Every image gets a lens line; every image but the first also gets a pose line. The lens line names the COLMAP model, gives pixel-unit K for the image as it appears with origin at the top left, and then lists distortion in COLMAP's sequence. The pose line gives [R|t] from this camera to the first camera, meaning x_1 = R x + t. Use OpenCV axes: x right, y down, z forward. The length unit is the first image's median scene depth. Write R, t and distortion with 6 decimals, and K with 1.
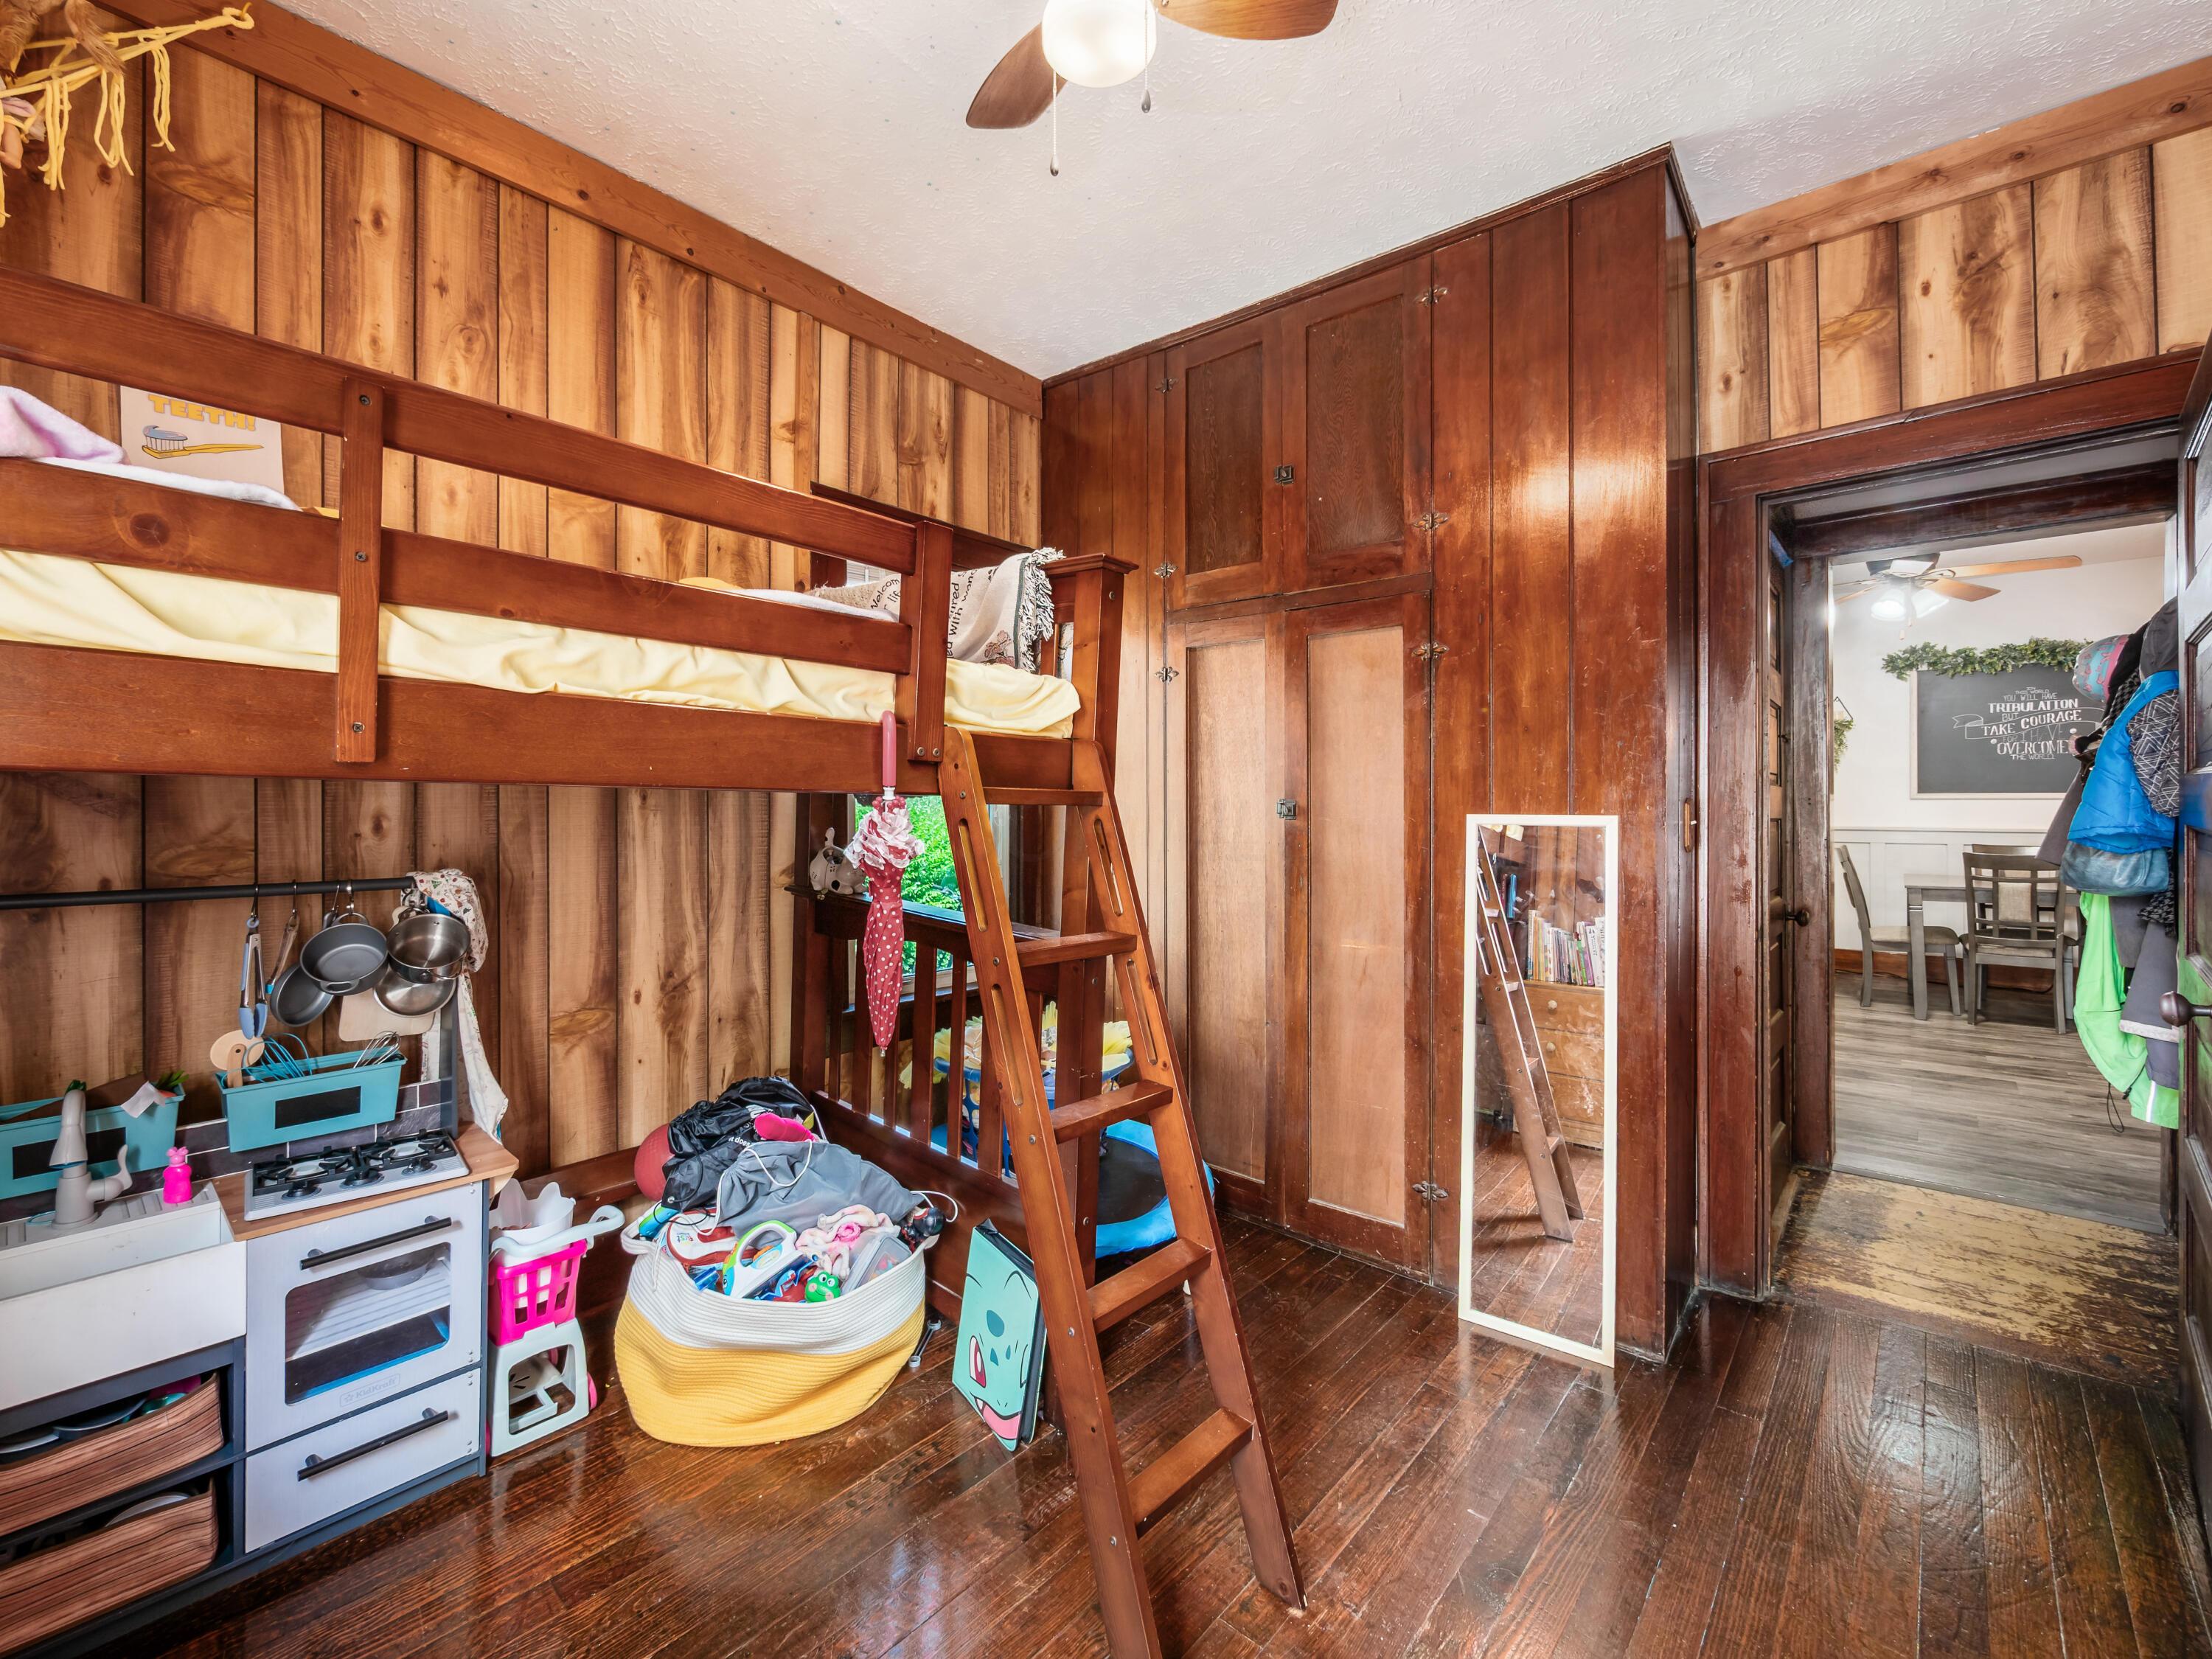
lens RADIAL K [[955.8, 0, 1101.6], [0, 955.8, 800.8], [0, 0, 1]] dist [-0.002123, 0.000319]
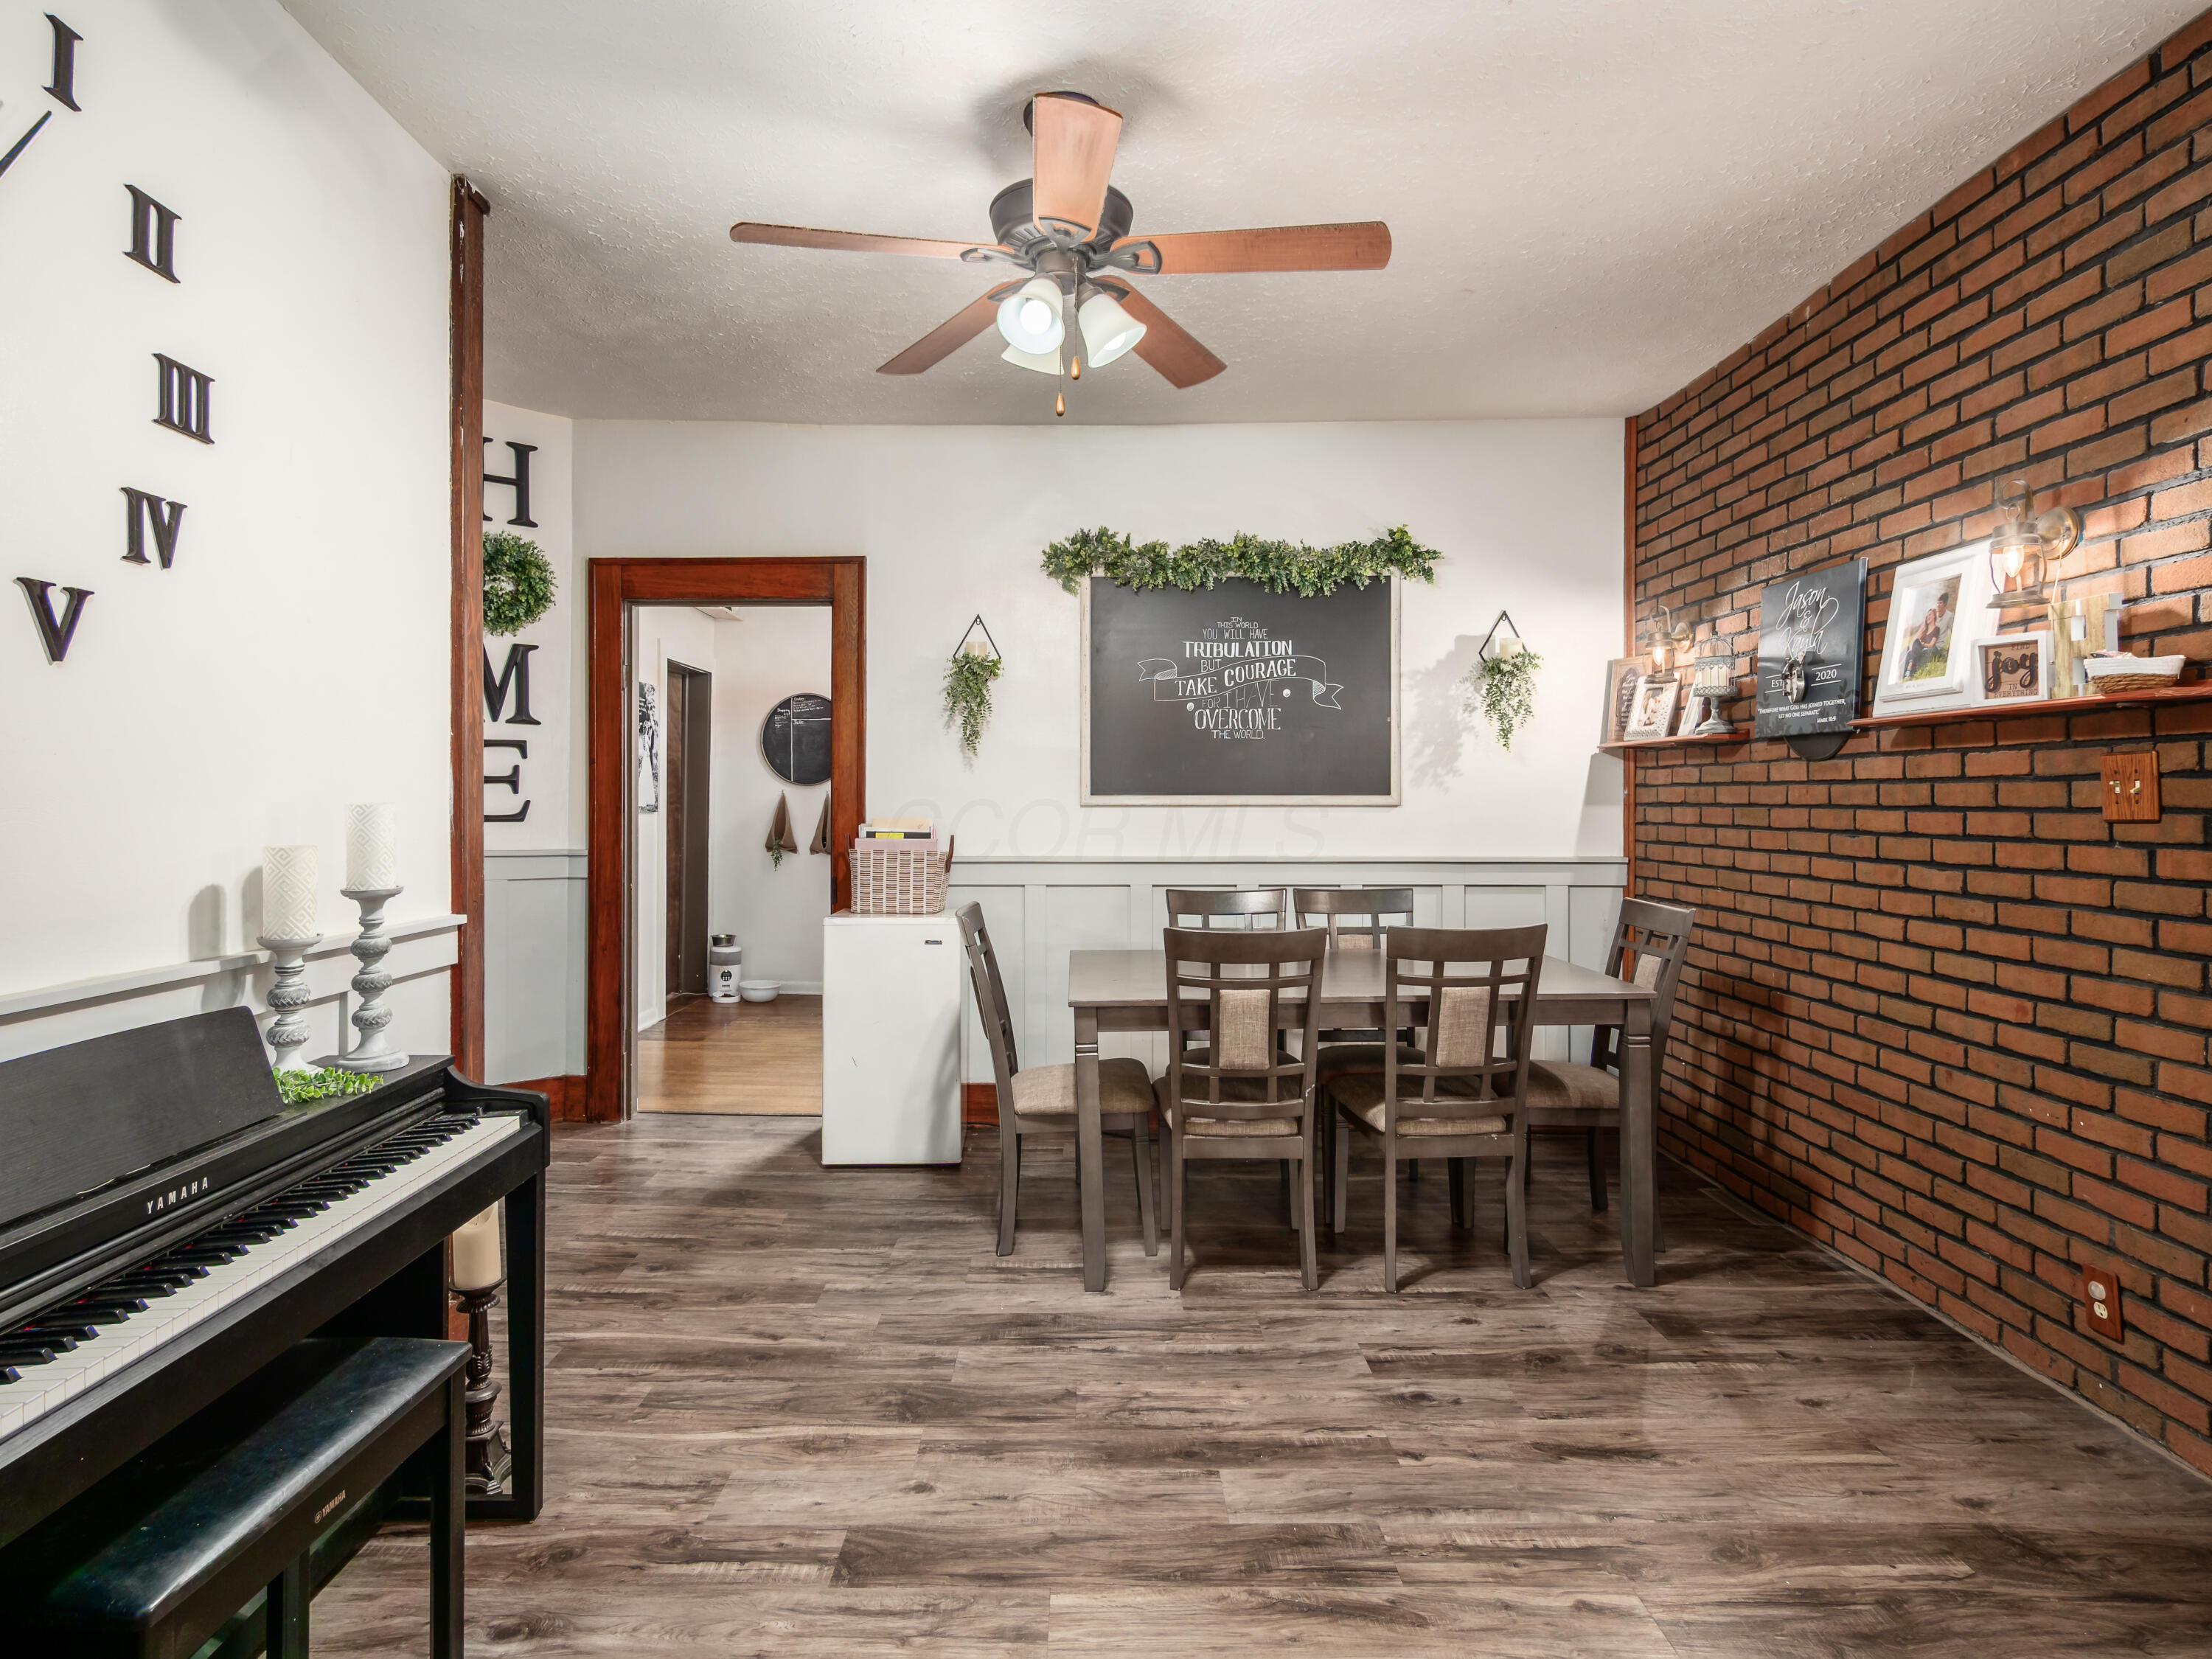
lens RADIAL K [[1159.2, 0, 1106.0], [0, 1159.2, 816.9], [0, 0, 1]] dist [0.001299, 0.000075]
pose [[0.754670, -0.010892, 0.656014, 0.443416], [-0.000605, 0.999850, 0.017297, -0.007320], [-0.656104, -0.013450, 0.754551, 0.513210]]
